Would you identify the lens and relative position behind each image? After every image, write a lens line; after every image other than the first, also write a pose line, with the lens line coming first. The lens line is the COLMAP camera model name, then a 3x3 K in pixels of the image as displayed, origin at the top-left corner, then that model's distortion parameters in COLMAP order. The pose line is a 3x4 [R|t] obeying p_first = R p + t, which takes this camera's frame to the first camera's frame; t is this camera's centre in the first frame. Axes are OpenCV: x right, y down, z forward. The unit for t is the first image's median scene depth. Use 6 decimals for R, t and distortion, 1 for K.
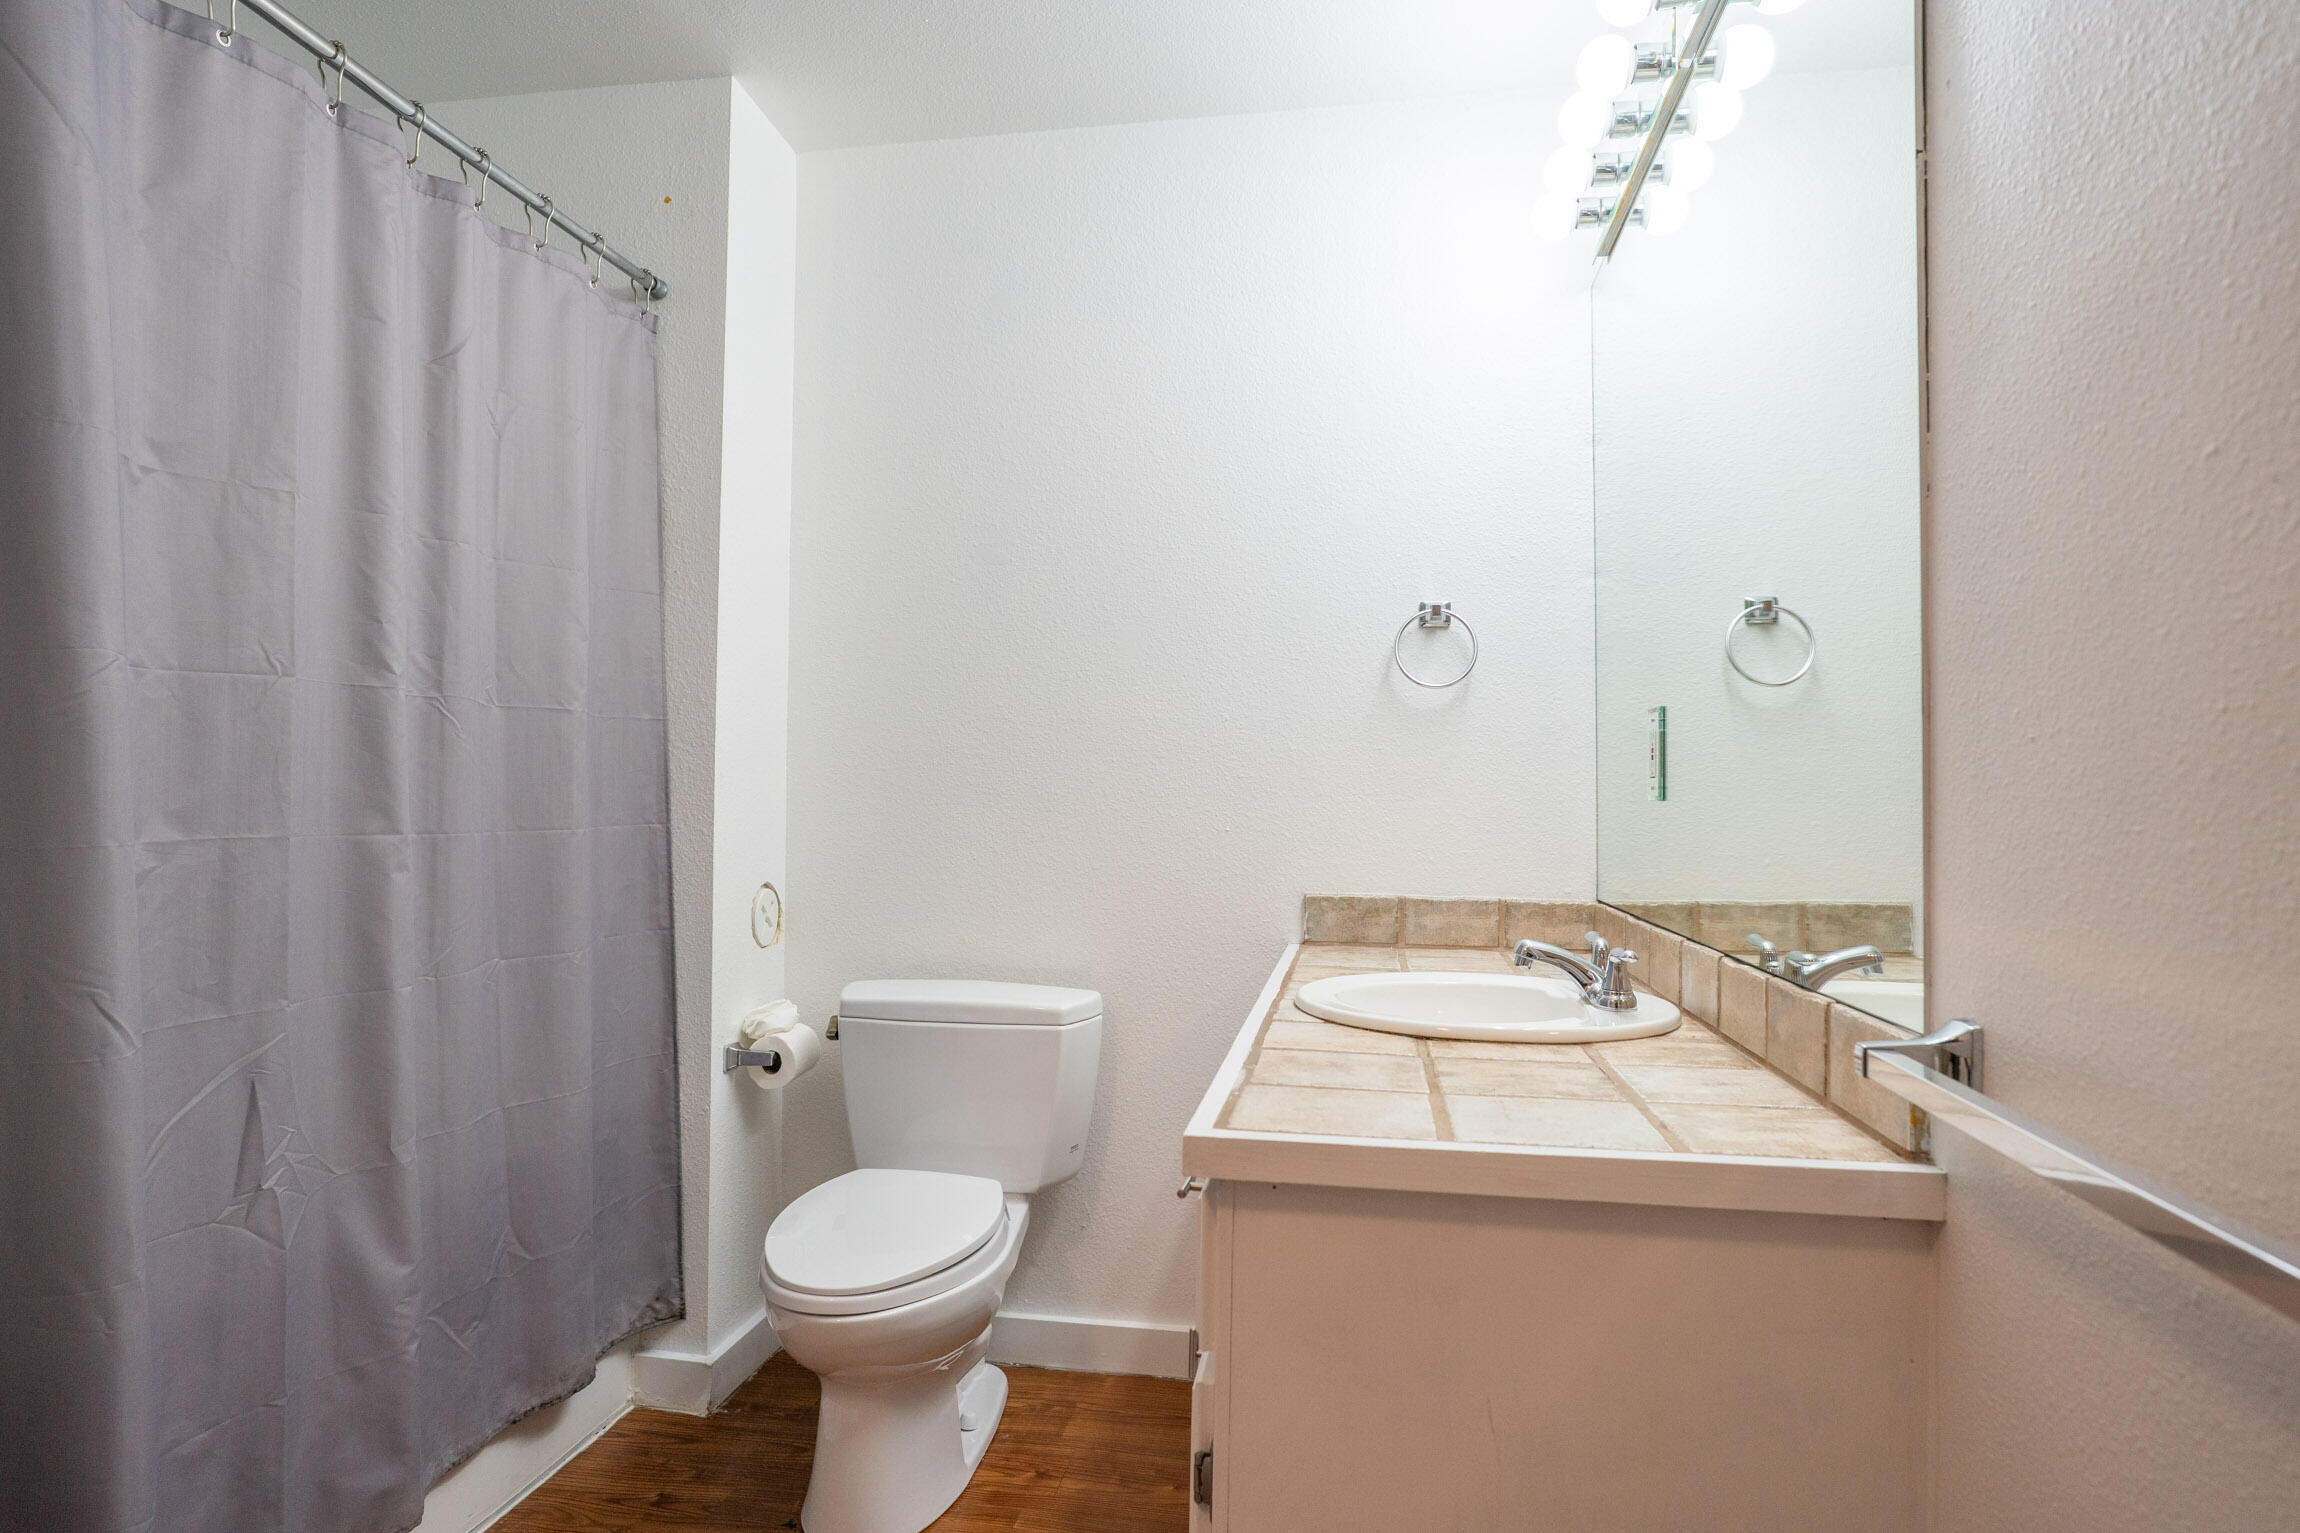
lens RADIAL K [[1300.5, 0, 1164.2], [0, 1300.5, 768.2], [0, 0, 1]] dist [-0.046777, 0.033371]
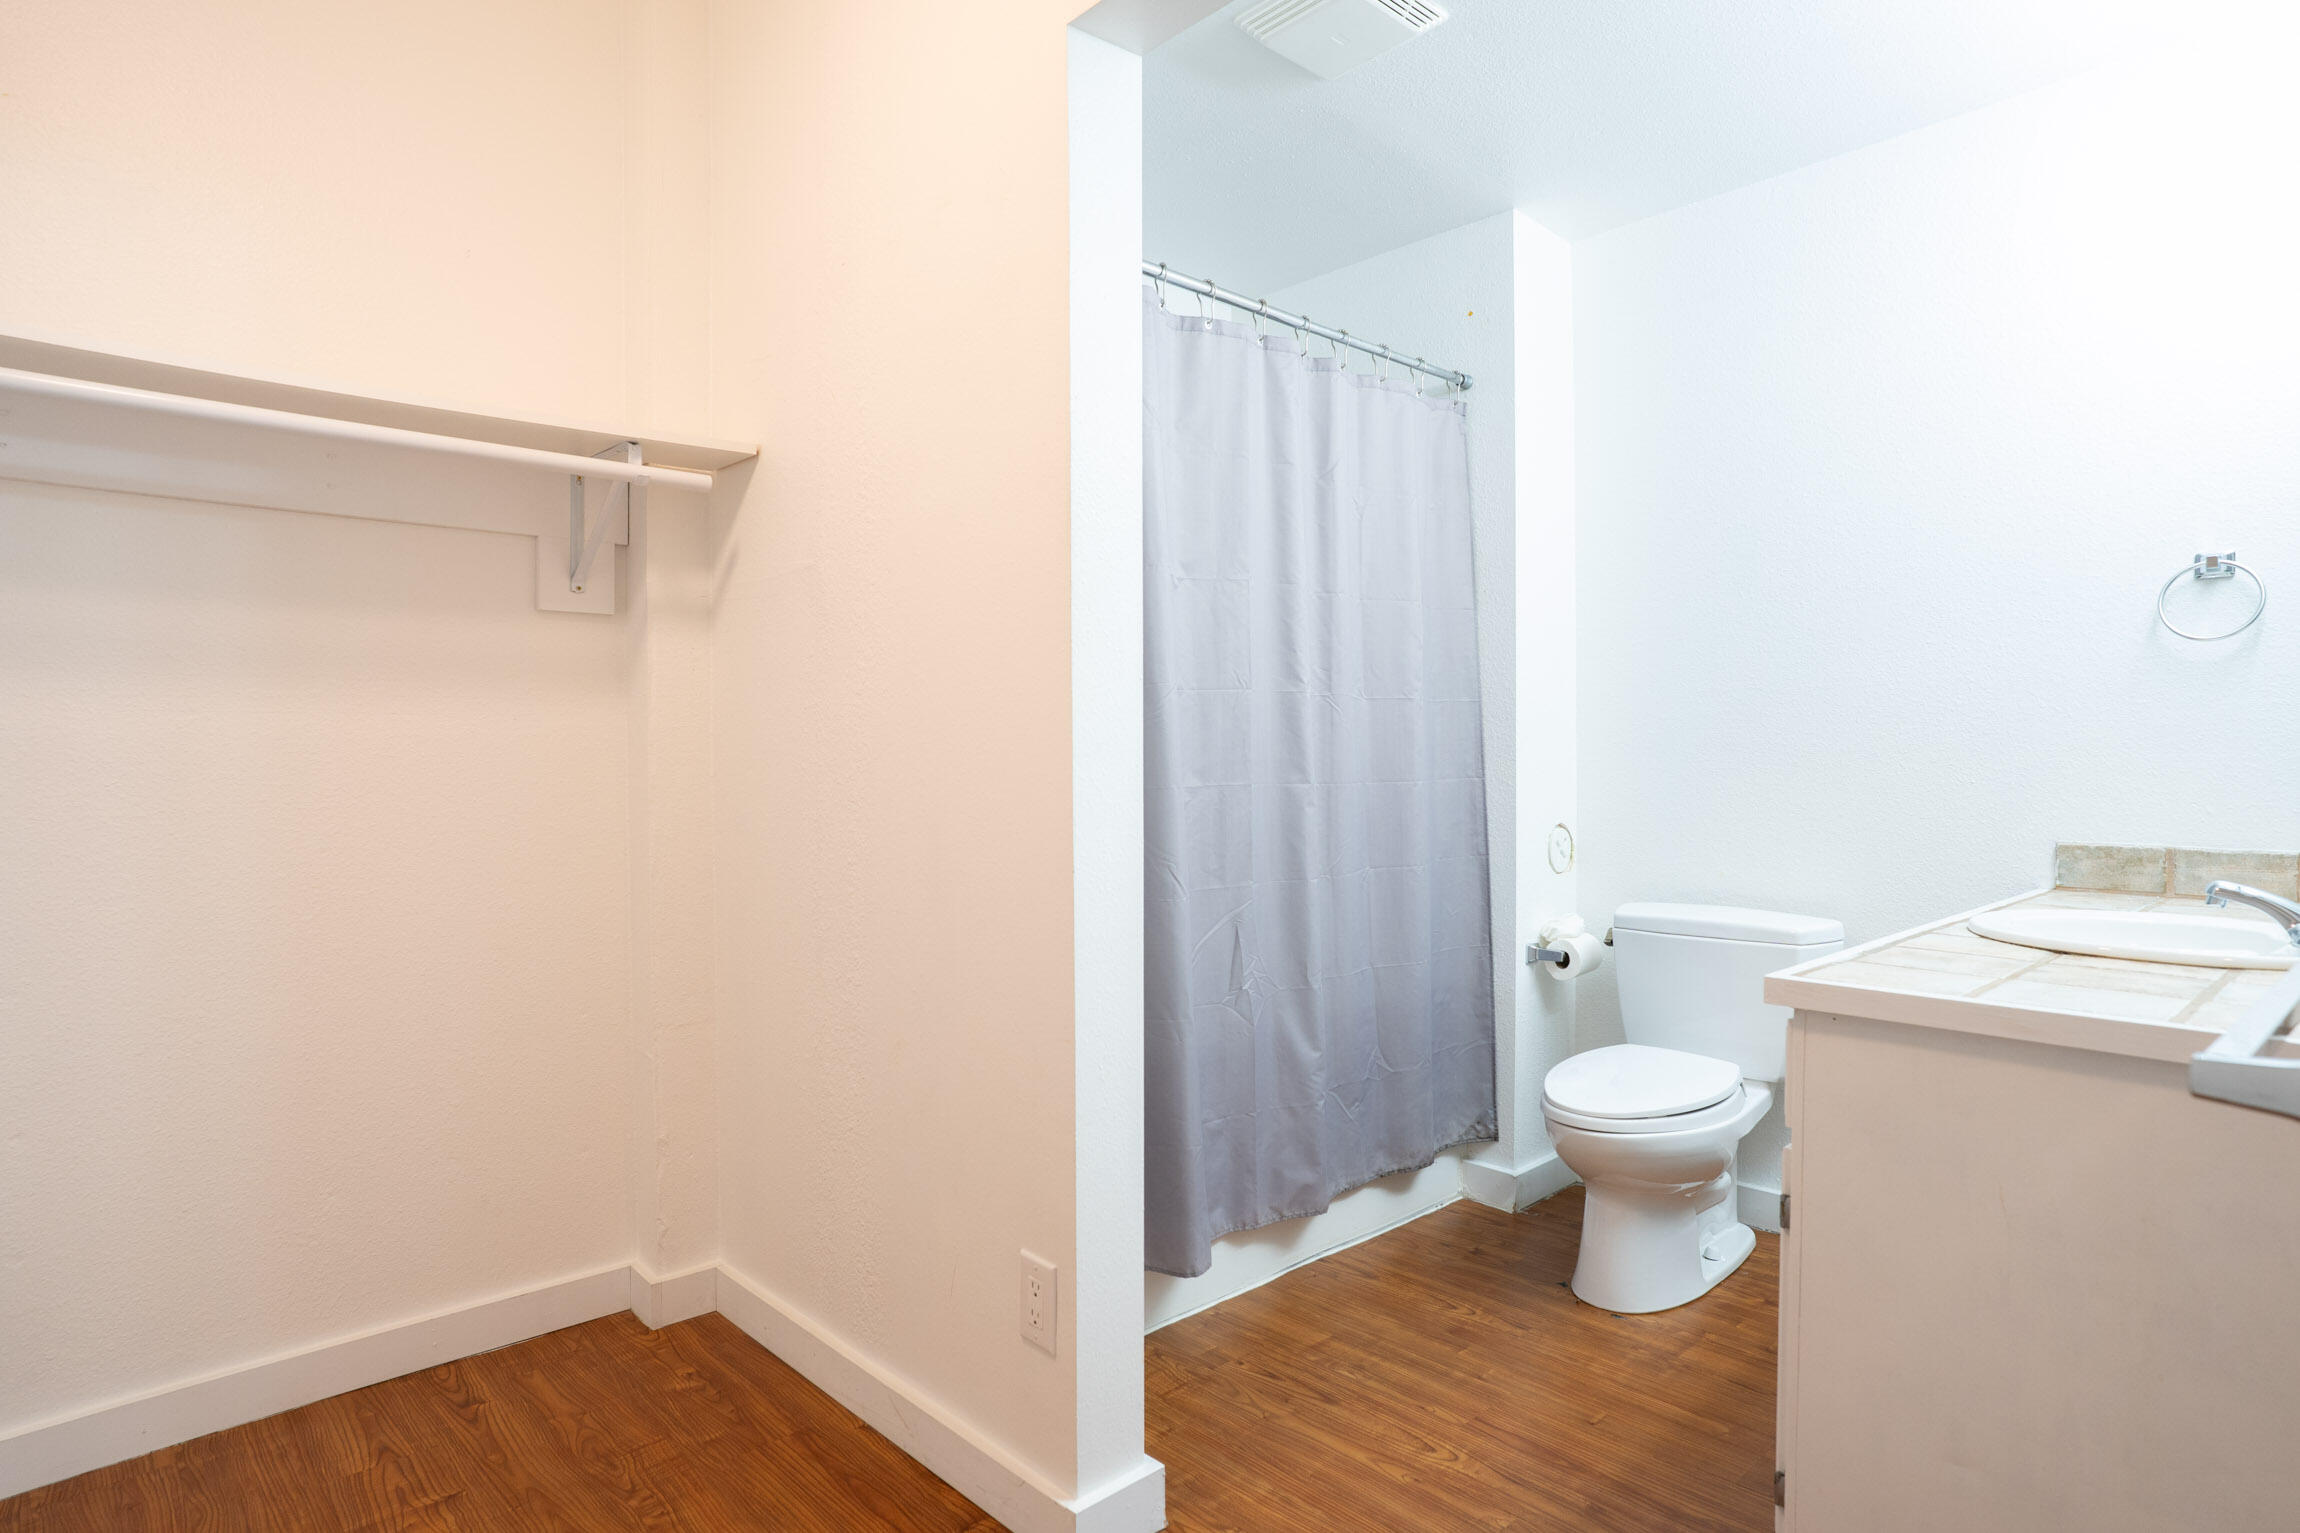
lens RADIAL K [[1290.7, 0, 1103.0], [0, 1290.7, 774.9], [0, 0, 1]] dist [-0.065729, 0.051504]
pose [[0.768290, -0.003386, -0.640093, 0.180830], [0.026350, 0.999306, 0.026342, -0.006198], [0.639559, -0.037105, 0.767846, -0.305120]]
